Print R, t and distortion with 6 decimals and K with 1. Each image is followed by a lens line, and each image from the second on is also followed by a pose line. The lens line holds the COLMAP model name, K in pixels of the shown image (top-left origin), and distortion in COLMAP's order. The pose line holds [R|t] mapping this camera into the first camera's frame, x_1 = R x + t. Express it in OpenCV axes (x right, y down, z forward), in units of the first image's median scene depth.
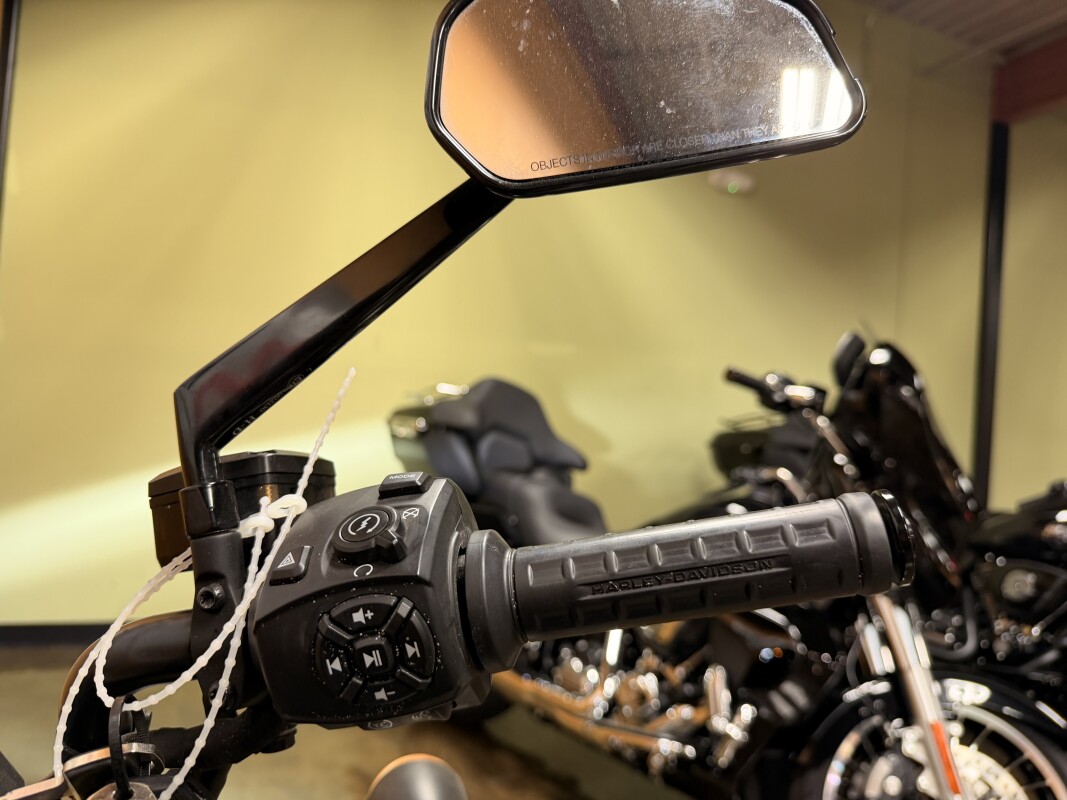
lens RADIAL K [[742.9, 0, 530.7], [0, 742.9, 402.8], [0, 0, 1]] dist [0.047881, -0.082259]
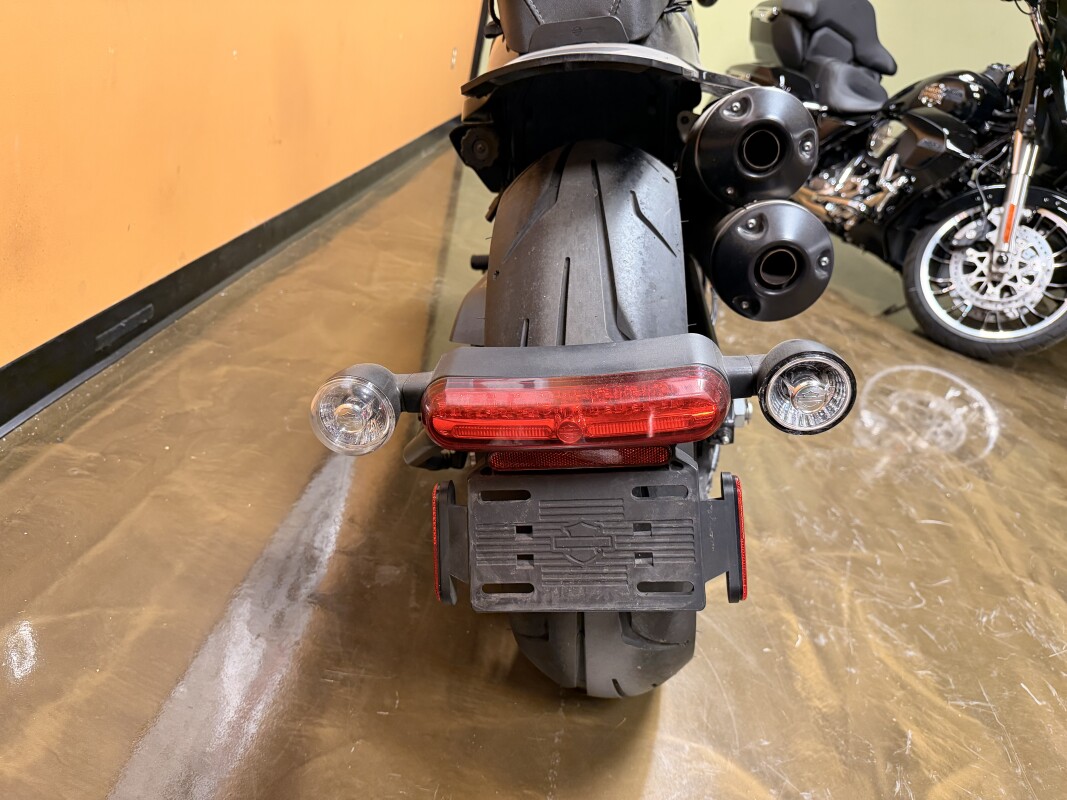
lens RADIAL K [[742.9, 0, 530.7], [0, 742.9, 402.8], [0, 0, 1]] dist [0.047881, -0.082259]
pose [[0.874357, 0.318163, -0.366432, 1.806999], [-0.146694, 0.893048, 0.425377, 1.422661], [0.462580, -0.318178, 0.827516, -5.374332]]
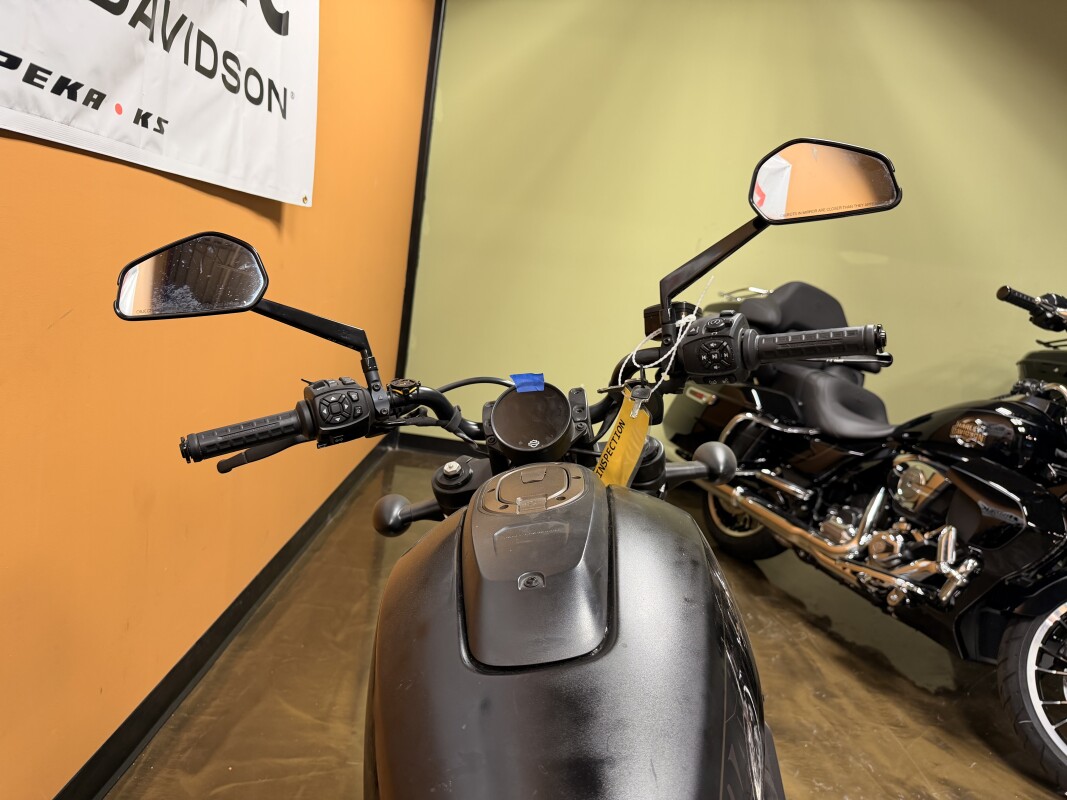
lens RADIAL K [[742.9, 0, 530.7], [0, 742.9, 402.8], [0, 0, 1]] dist [0.047881, -0.082259]
pose [[0.915670, 0.121803, -0.383030, 0.319479], [-0.069345, 0.986561, 0.147950, 0.068402], [0.395903, -0.108912, 0.911811, -2.224173]]
